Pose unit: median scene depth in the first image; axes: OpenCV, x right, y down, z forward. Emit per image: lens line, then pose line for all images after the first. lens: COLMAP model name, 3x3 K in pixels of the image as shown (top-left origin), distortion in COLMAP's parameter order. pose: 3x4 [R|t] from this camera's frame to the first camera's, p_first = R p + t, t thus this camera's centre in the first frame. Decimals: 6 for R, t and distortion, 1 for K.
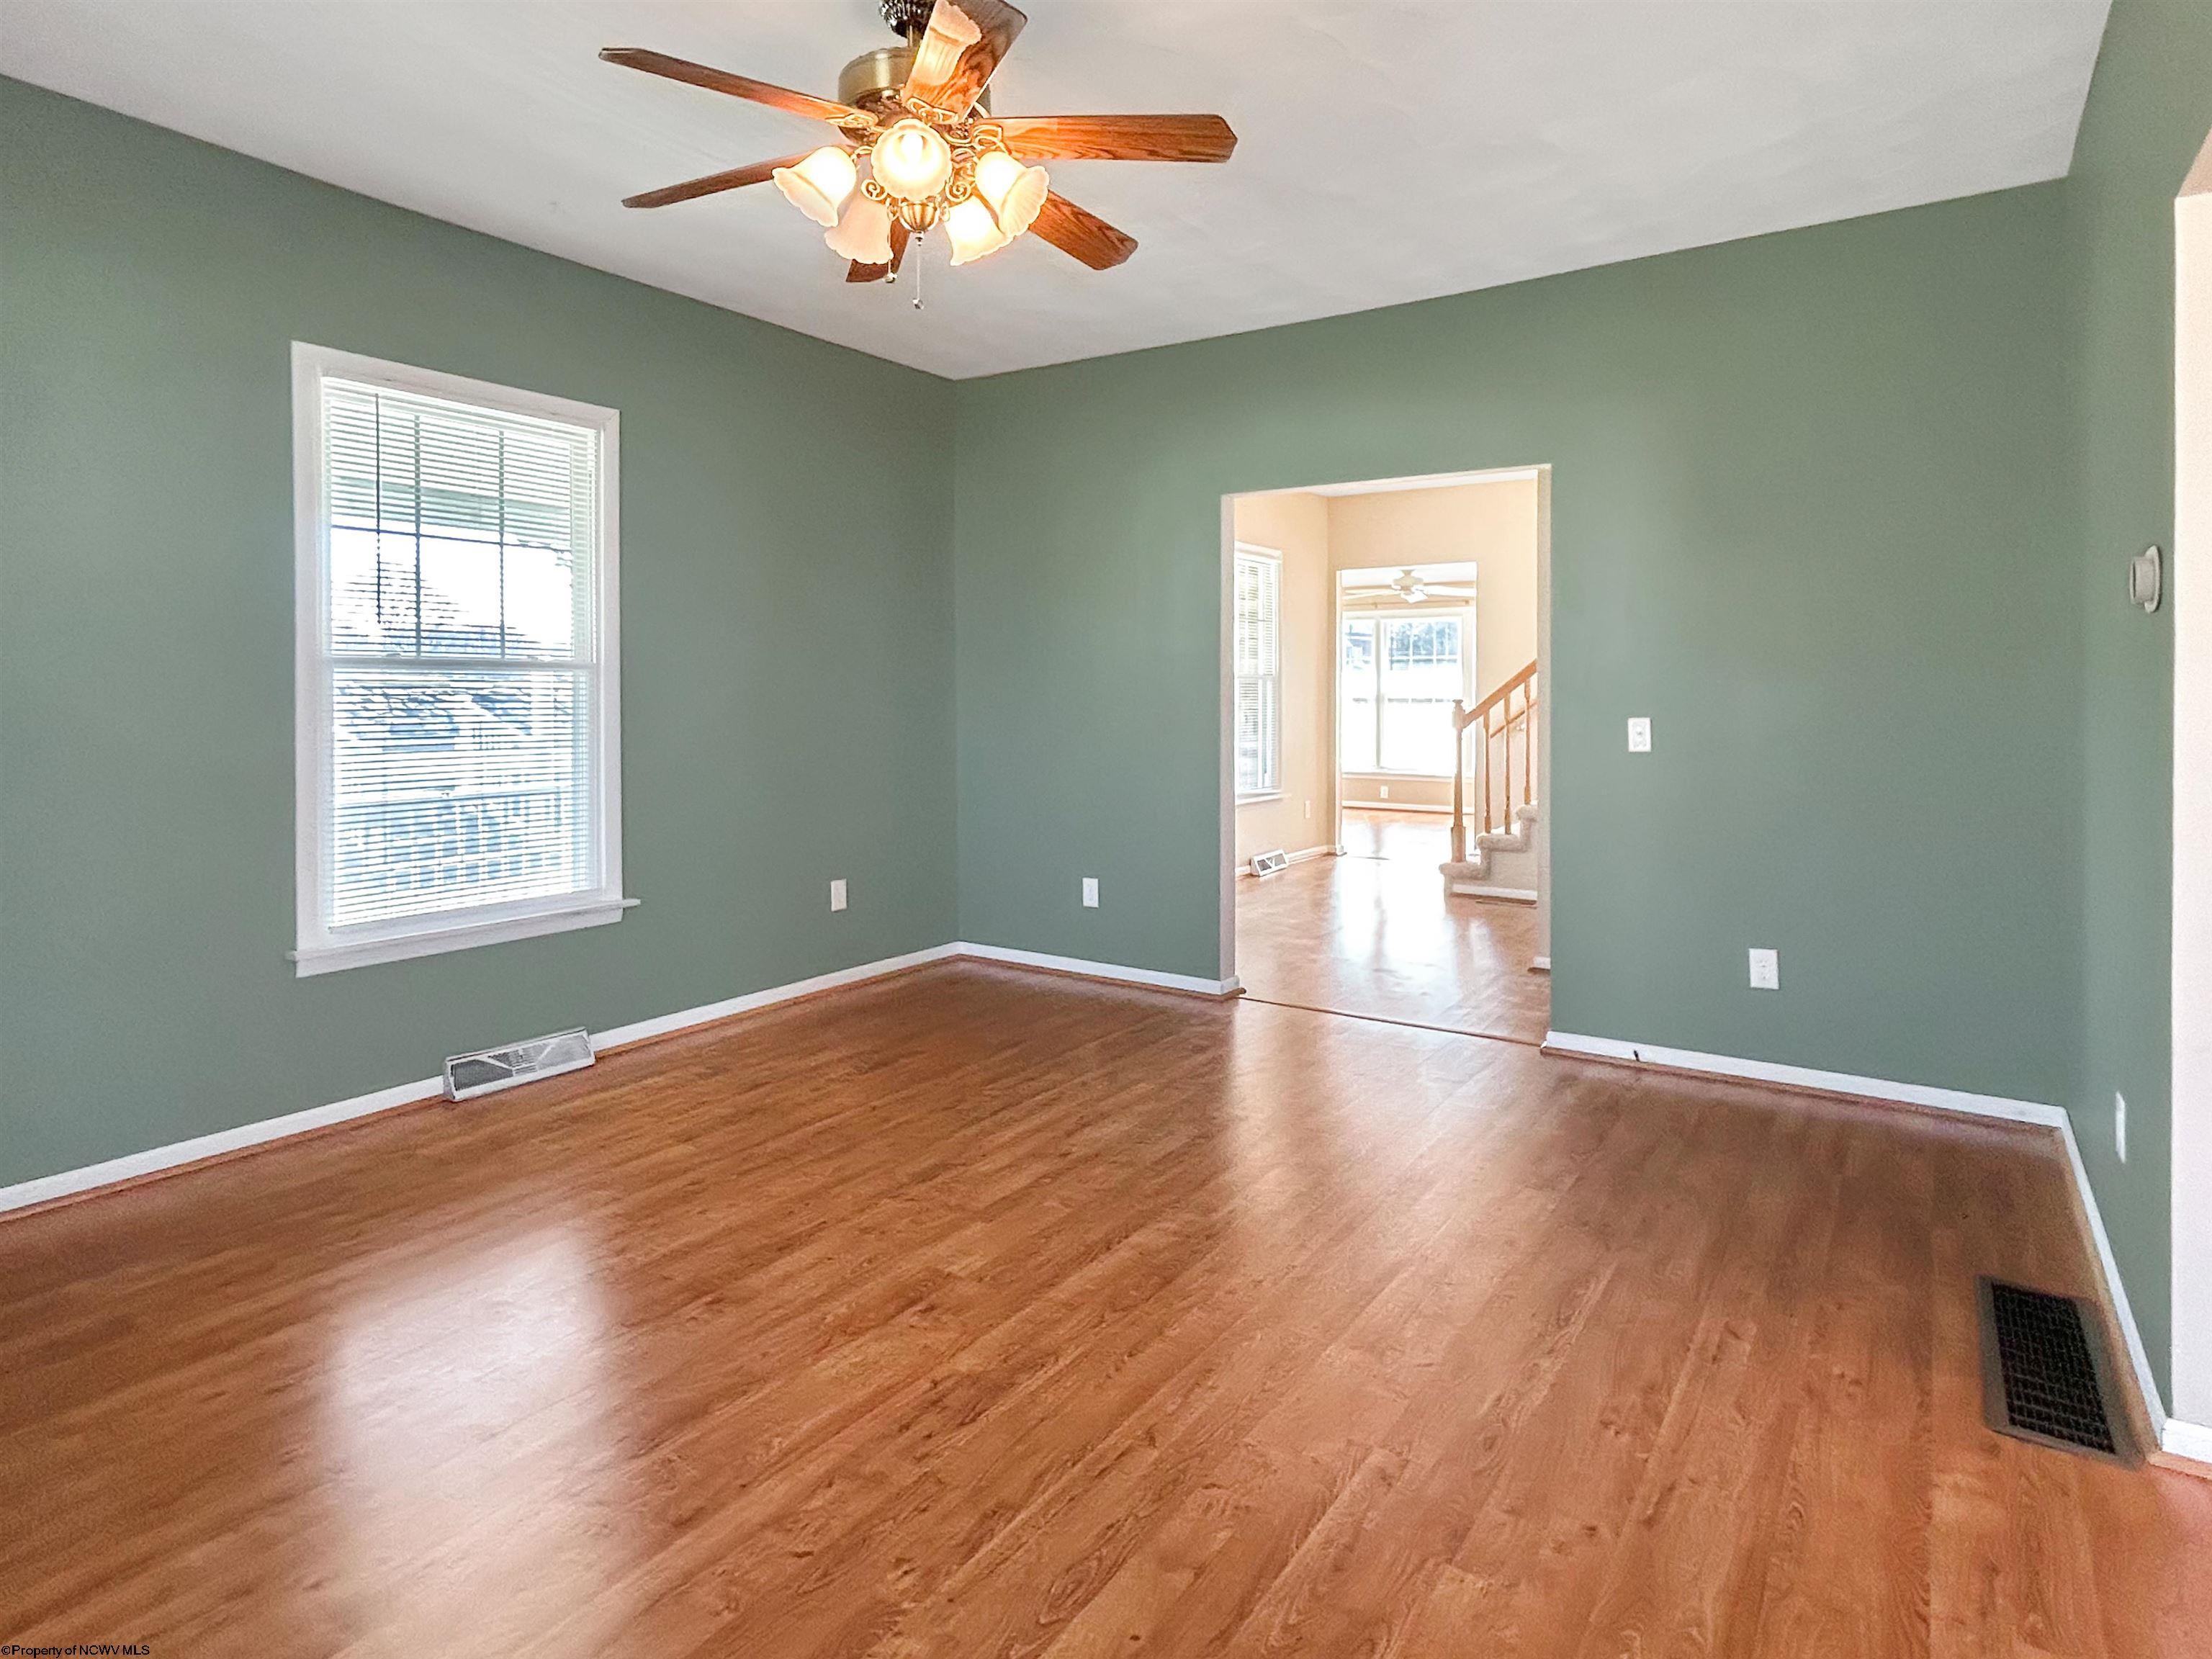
lens RADIAL K [[1250.3, 0, 1106.0], [0, 1250.3, 829.5], [0, 0, 1]] dist [0.001046, 0.000793]
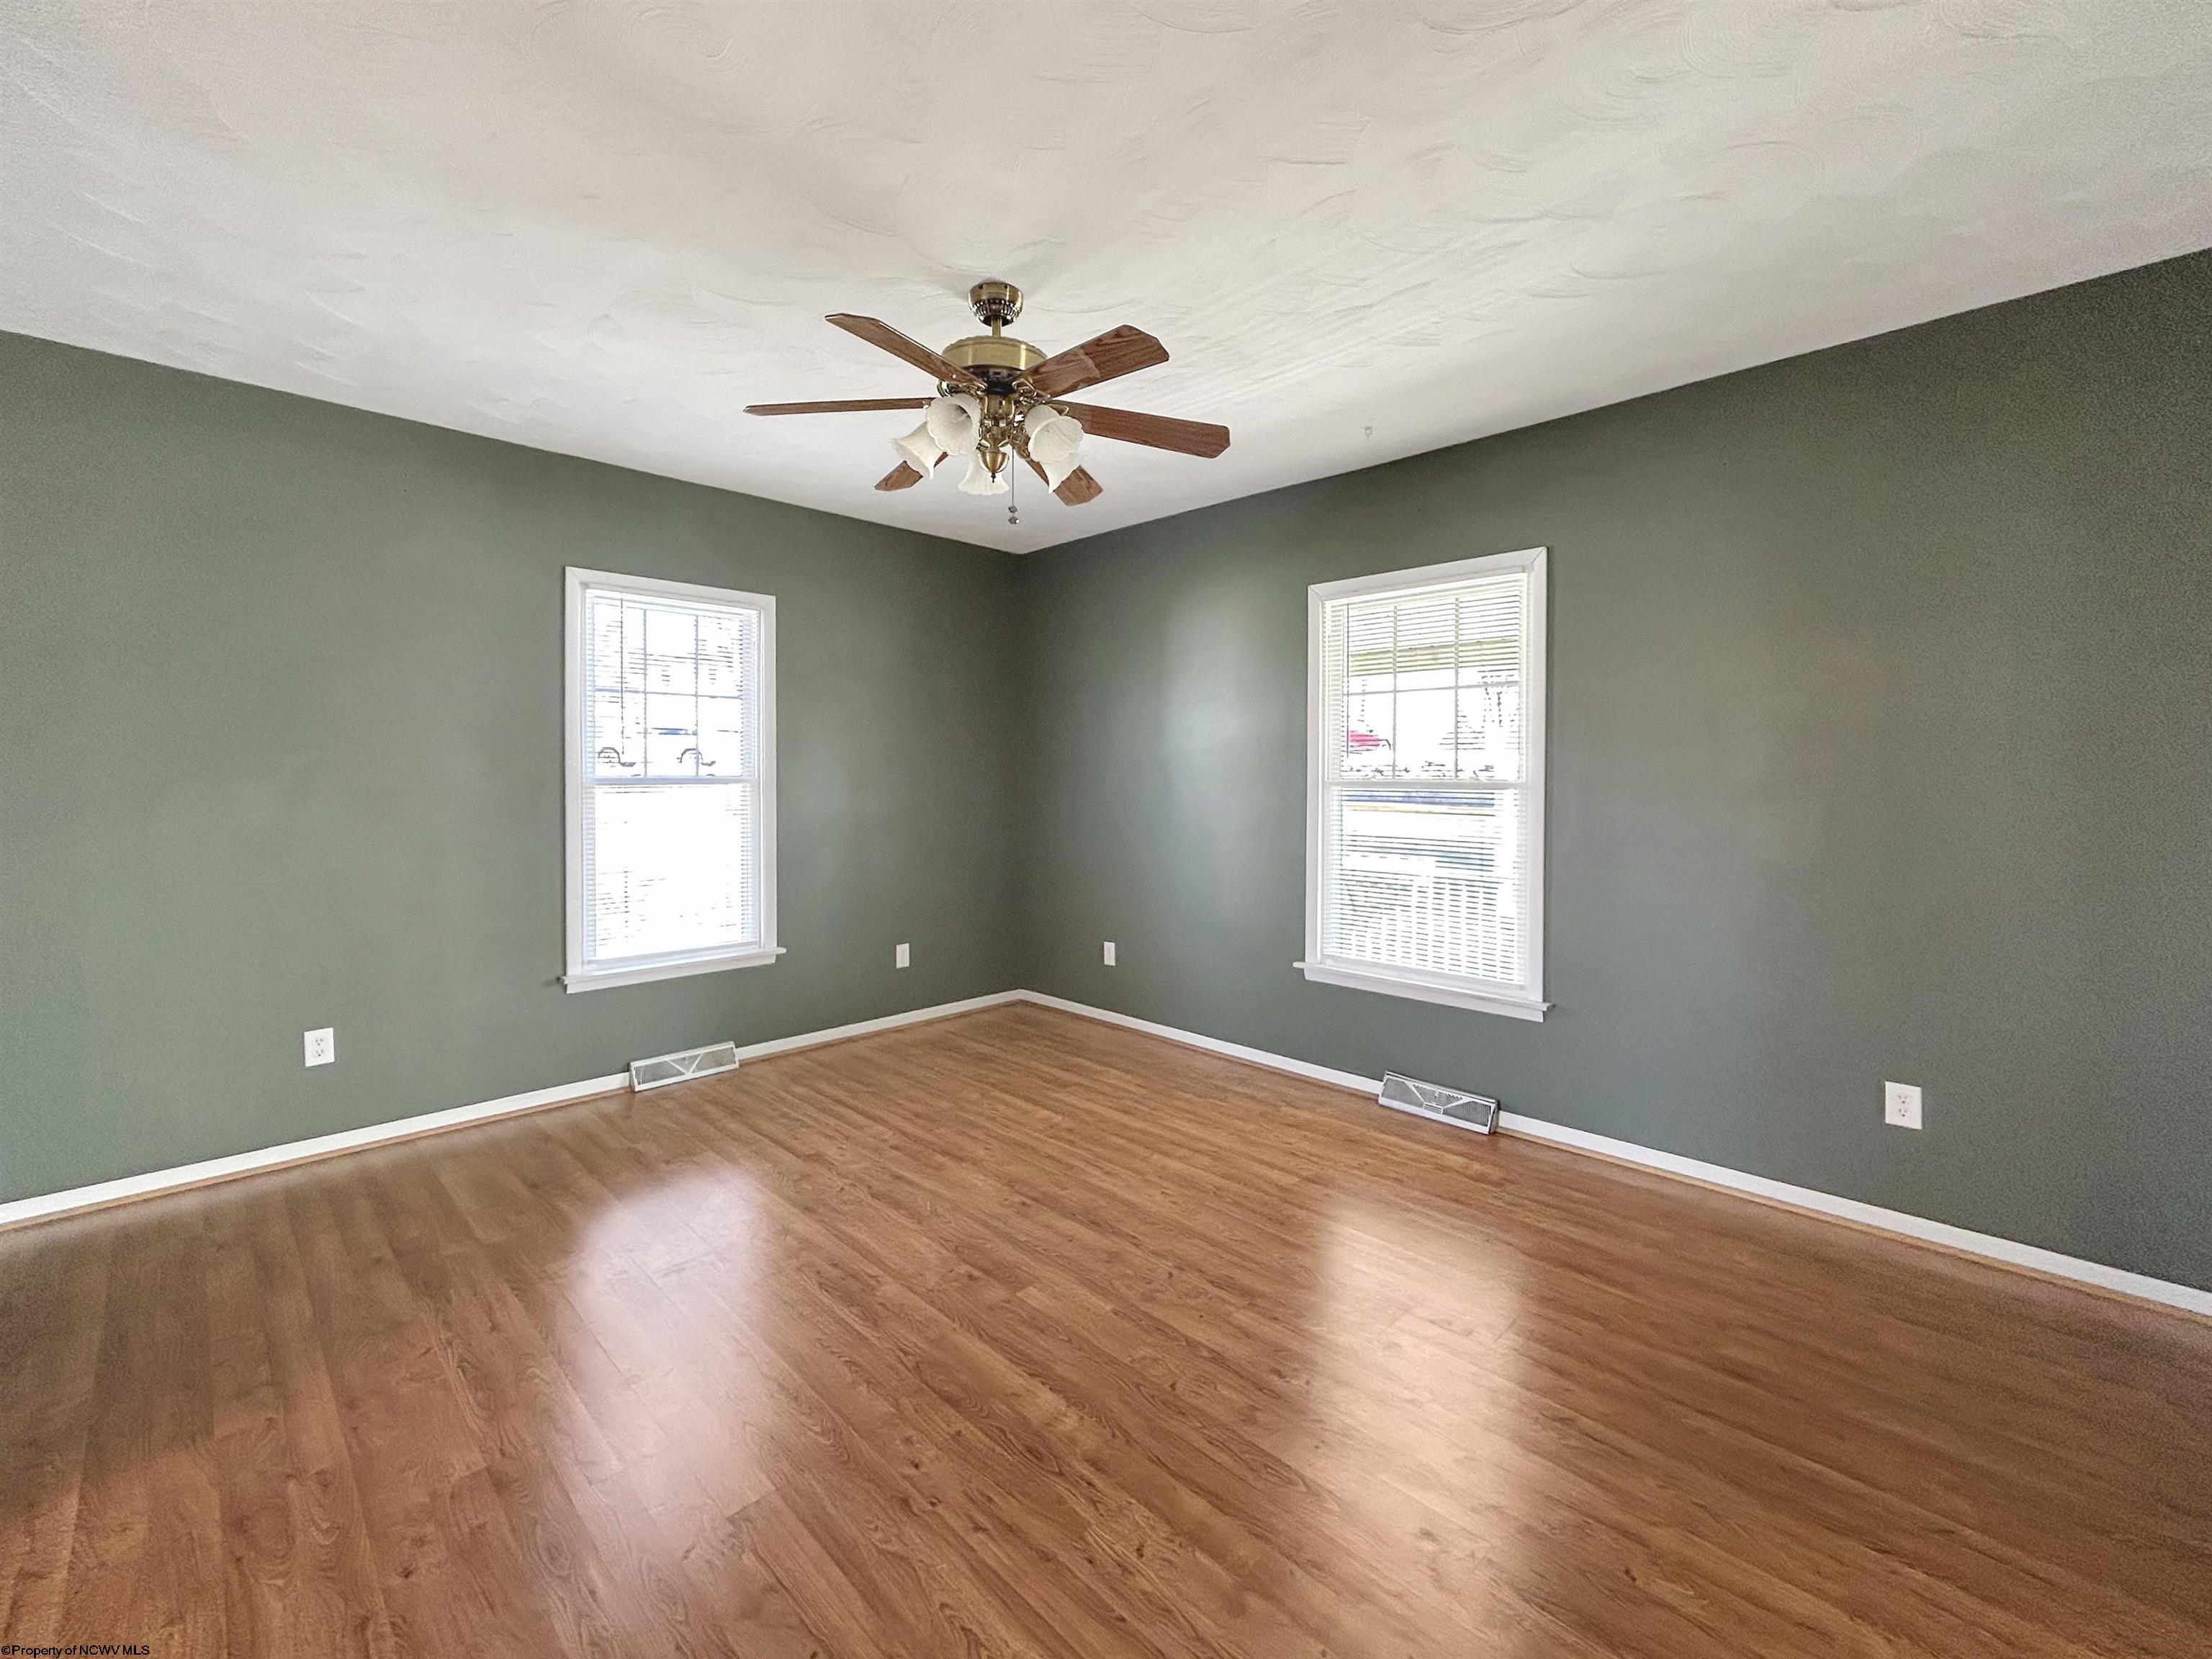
lens RADIAL K [[983.2, 0, 1106.0], [0, 983.2, 829.5], [0, 0, 1]] dist [-0.002751, -0.000288]
pose [[-0.231278, 0.052849, -0.971451, 0.754900], [-0.110541, 0.990630, 0.080209, -0.172567], [0.966587, 0.125936, -0.223268, 1.219685]]
